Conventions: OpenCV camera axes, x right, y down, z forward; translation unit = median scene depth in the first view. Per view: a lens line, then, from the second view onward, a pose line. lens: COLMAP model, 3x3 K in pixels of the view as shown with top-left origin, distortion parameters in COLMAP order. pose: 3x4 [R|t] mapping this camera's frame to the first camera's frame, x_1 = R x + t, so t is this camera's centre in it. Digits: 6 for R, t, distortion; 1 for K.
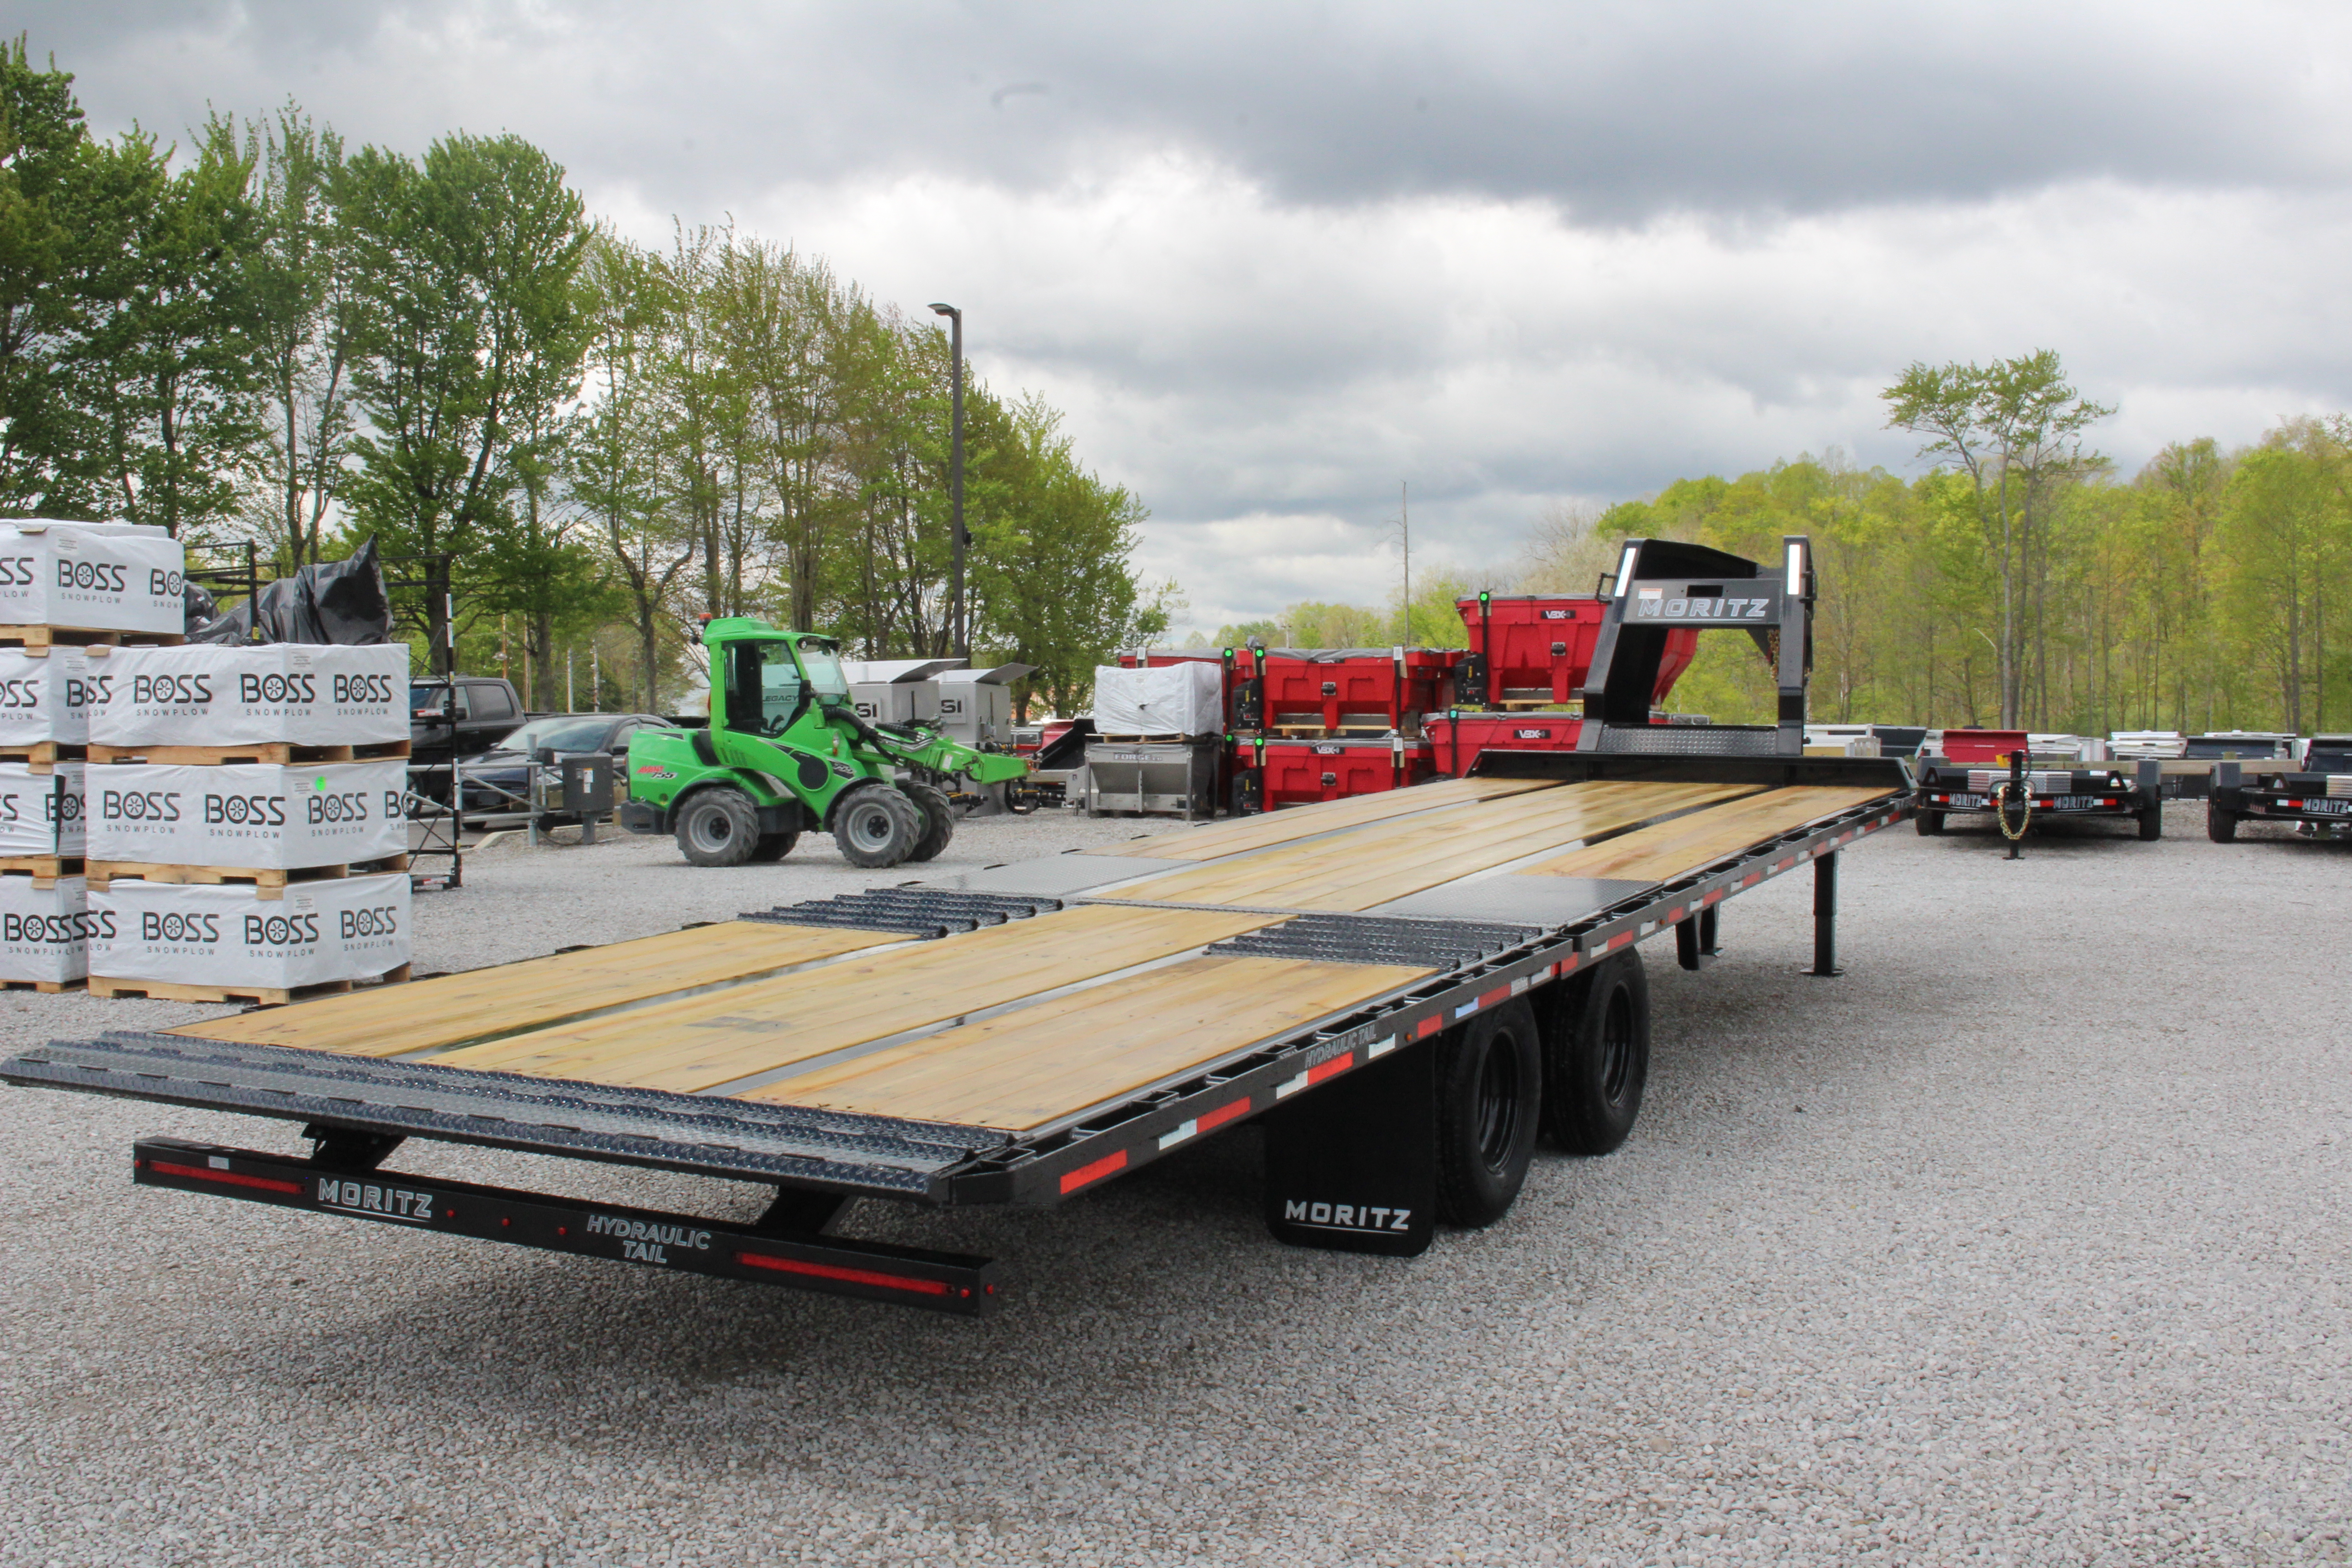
lens RADIAL K [[2557.3, 0, 1167.5], [0, 2557.3, 772.6], [0, 0, 1]] dist [-0.082109, 0.000000]
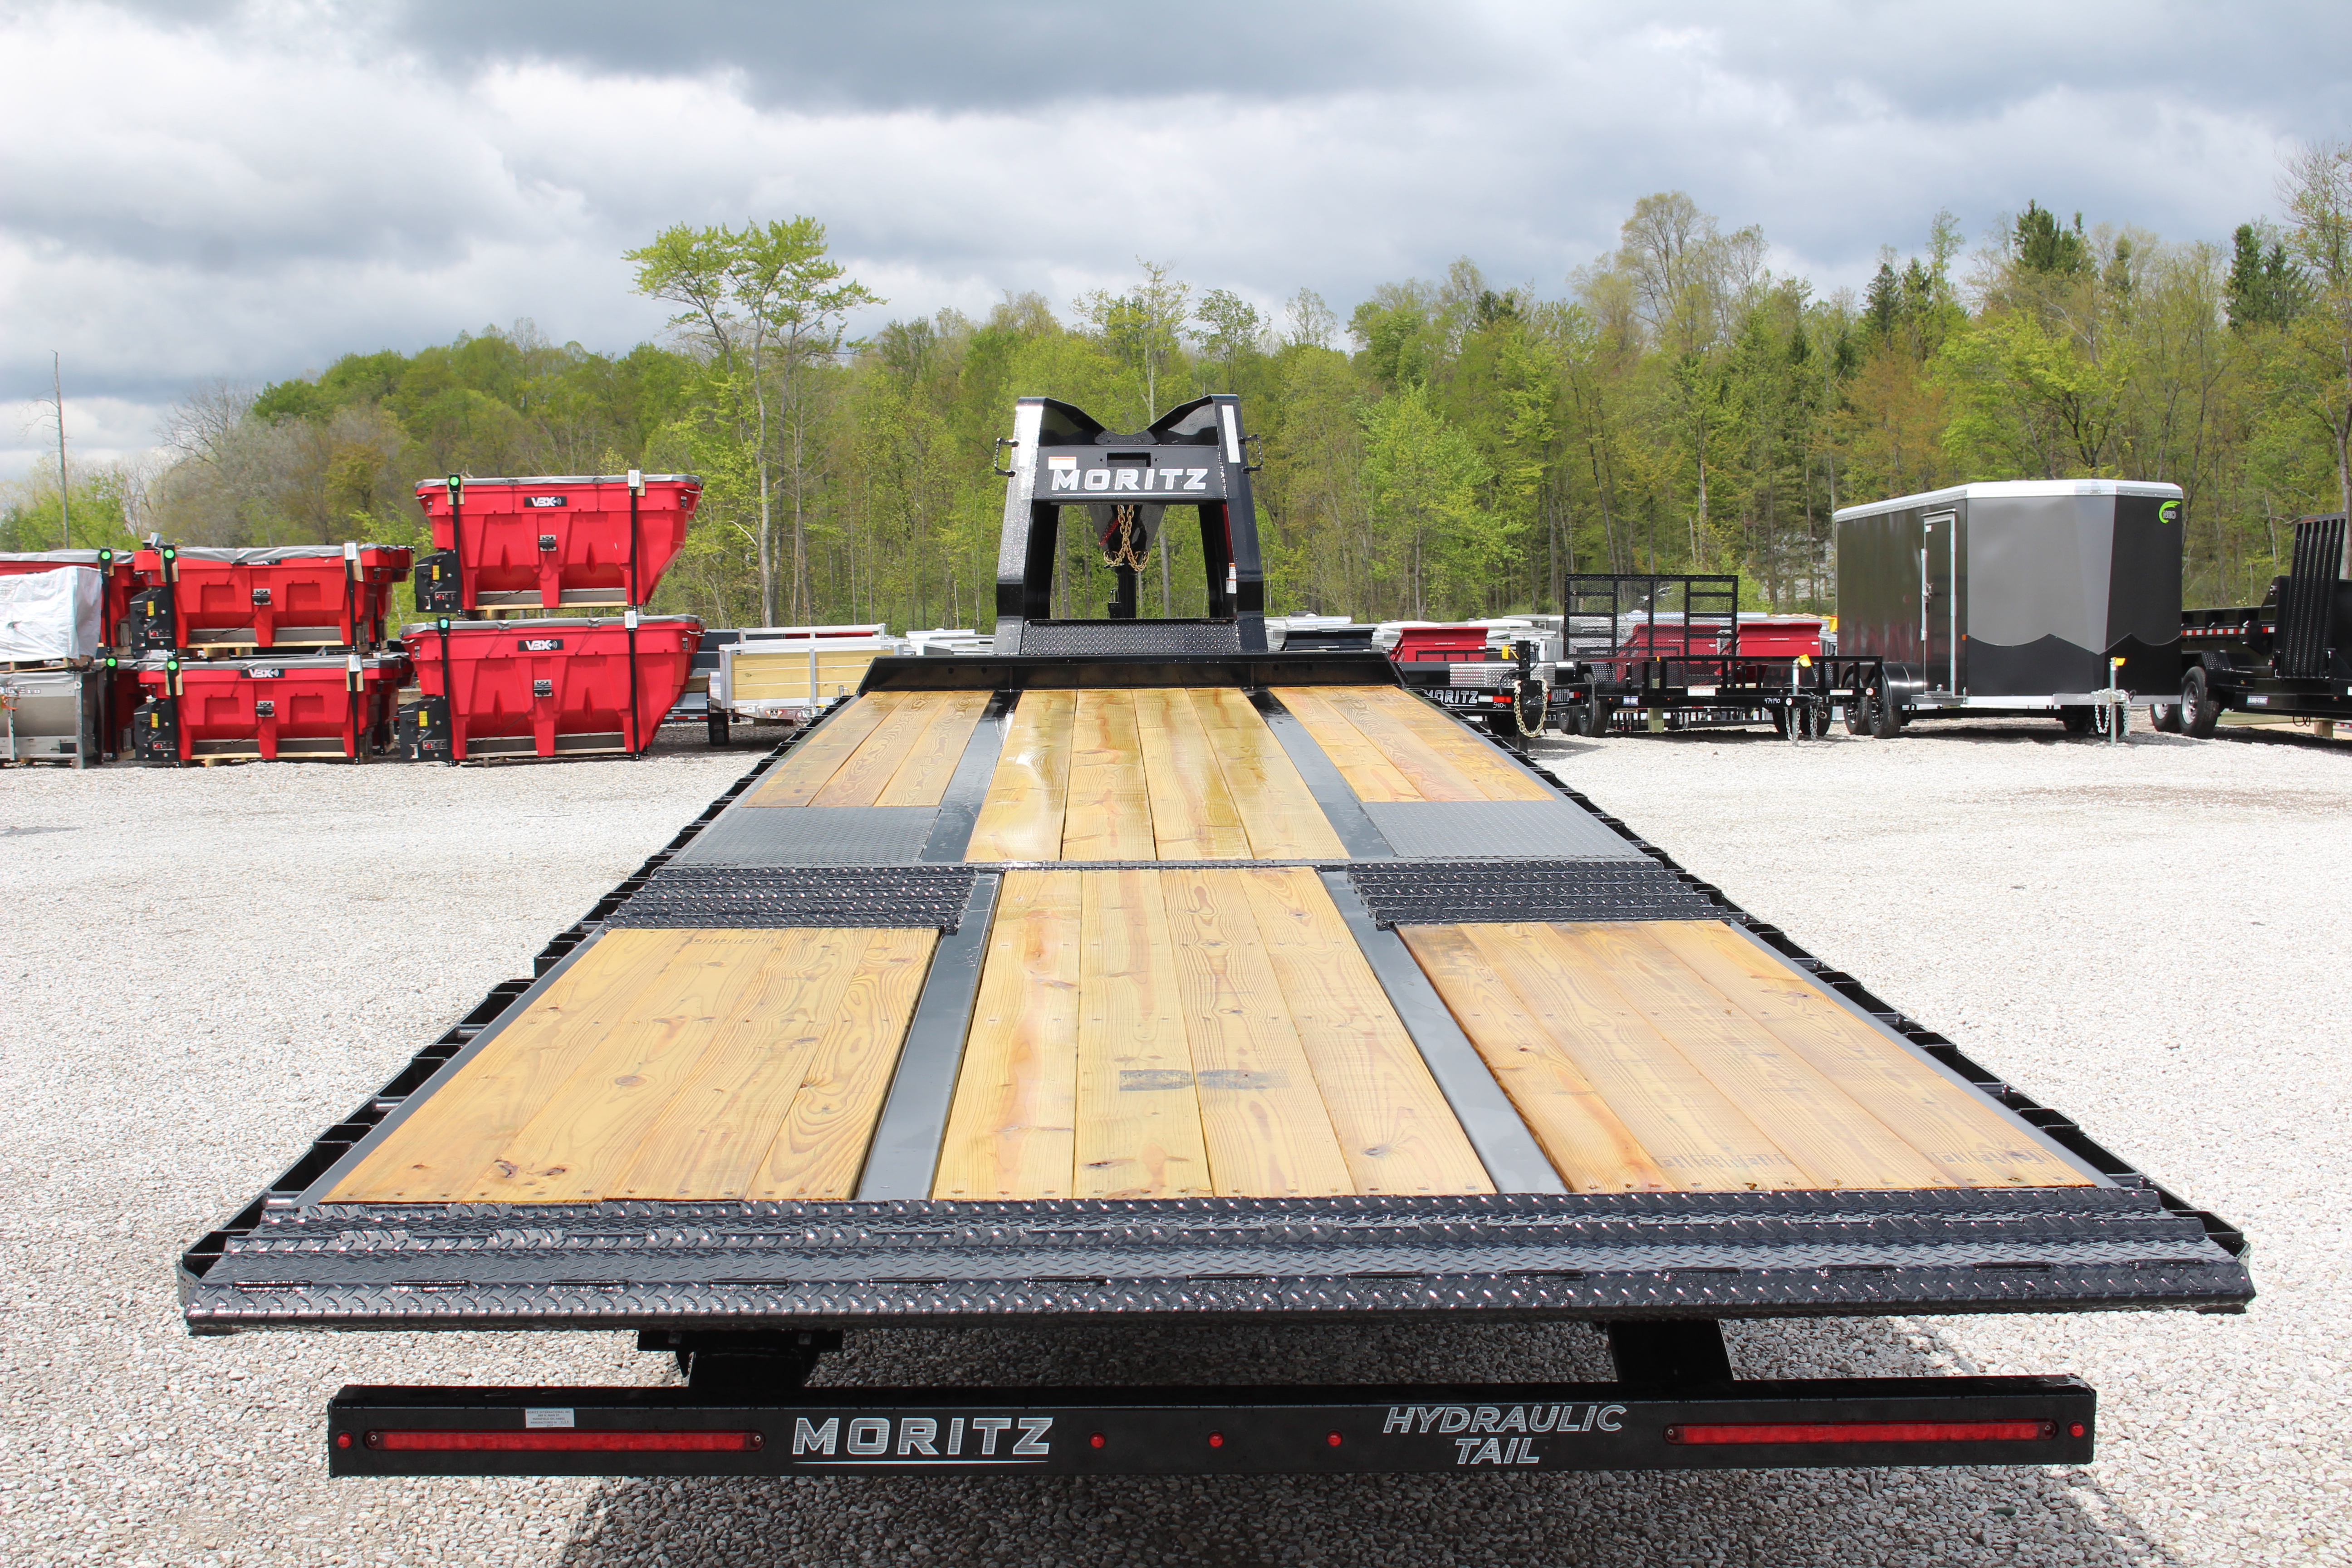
lens RADIAL K [[2880.5, 0, 1179.6], [0, 2880.5, 783.2], [0, 0, 1]] dist [-0.100571, 0.000000]
pose [[0.879201, -0.049098, 0.473914, -0.111082], [0.033502, 0.998585, 0.041303, -0.001692], [-0.475271, -0.020437, 0.879602, 0.076351]]
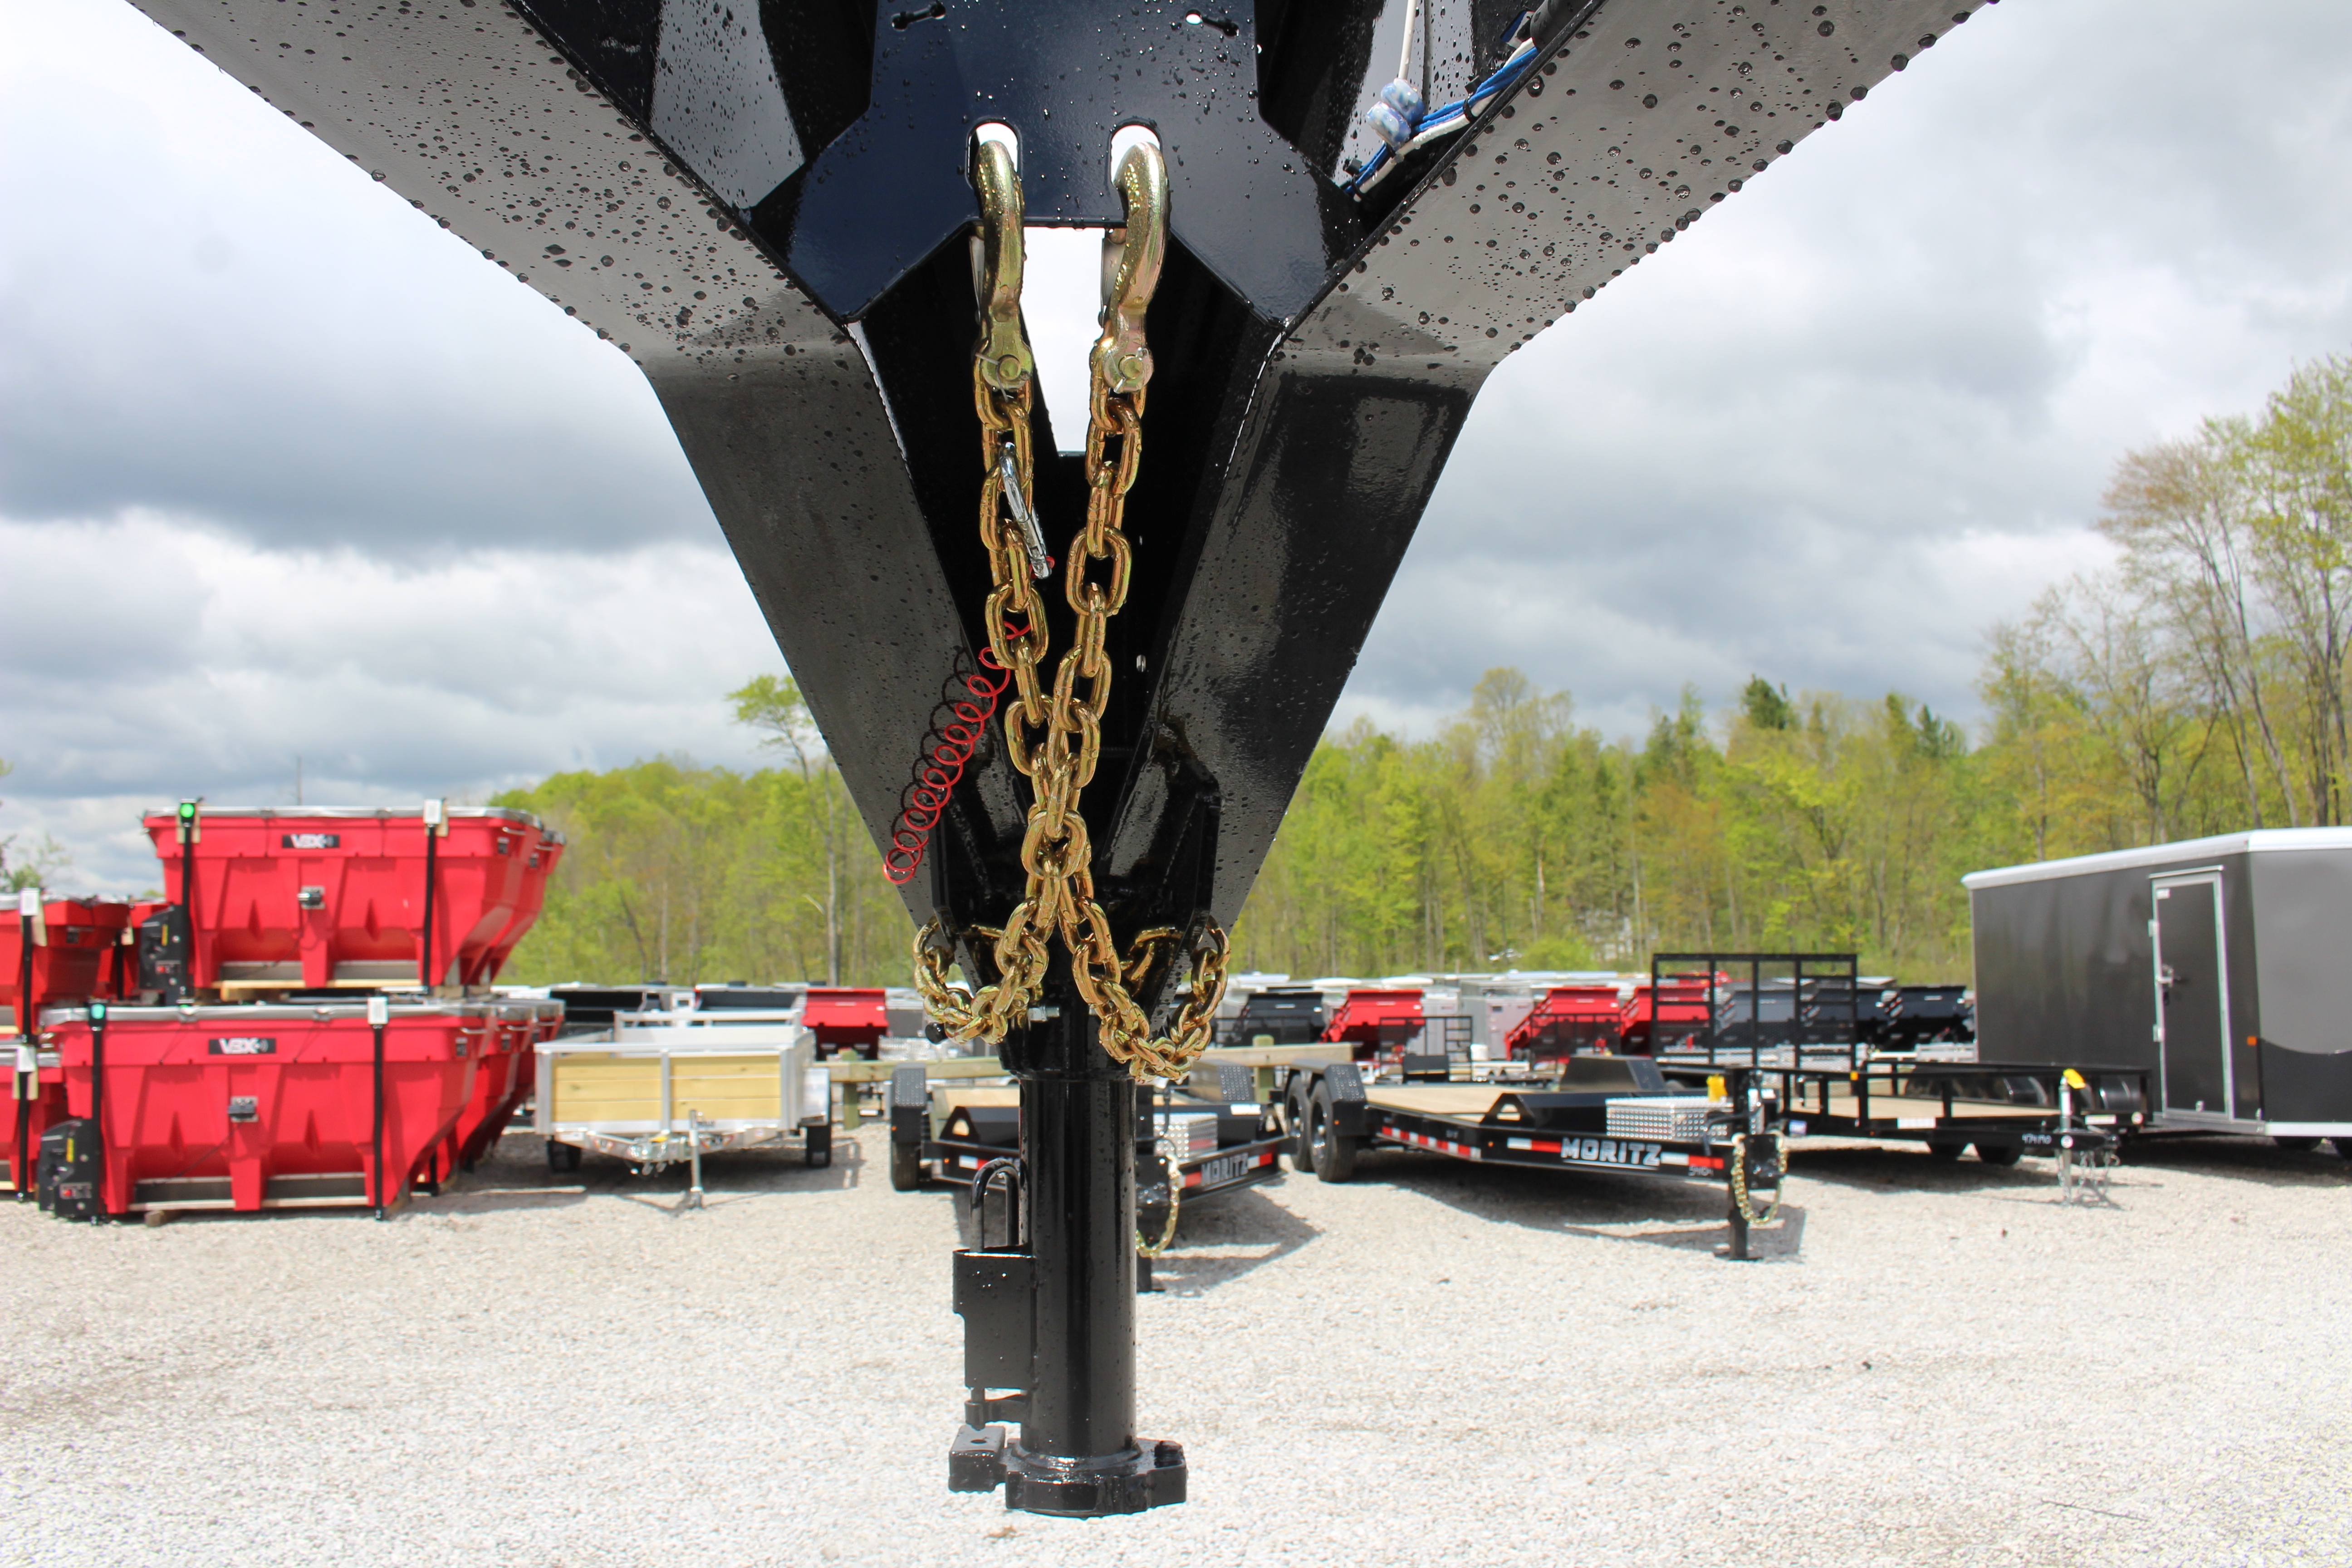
lens RADIAL K [[1927.9, 0, 1165.6], [0, 1927.9, 777.3], [0, 0, 1]] dist [-0.106103, 0.004558]
pose [[0.874489, 0.033355, 0.483898, 0.111276], [0.024752, 0.993264, -0.113197, -0.020847], [-0.484414, 0.110967, 0.867773, 0.502588]]
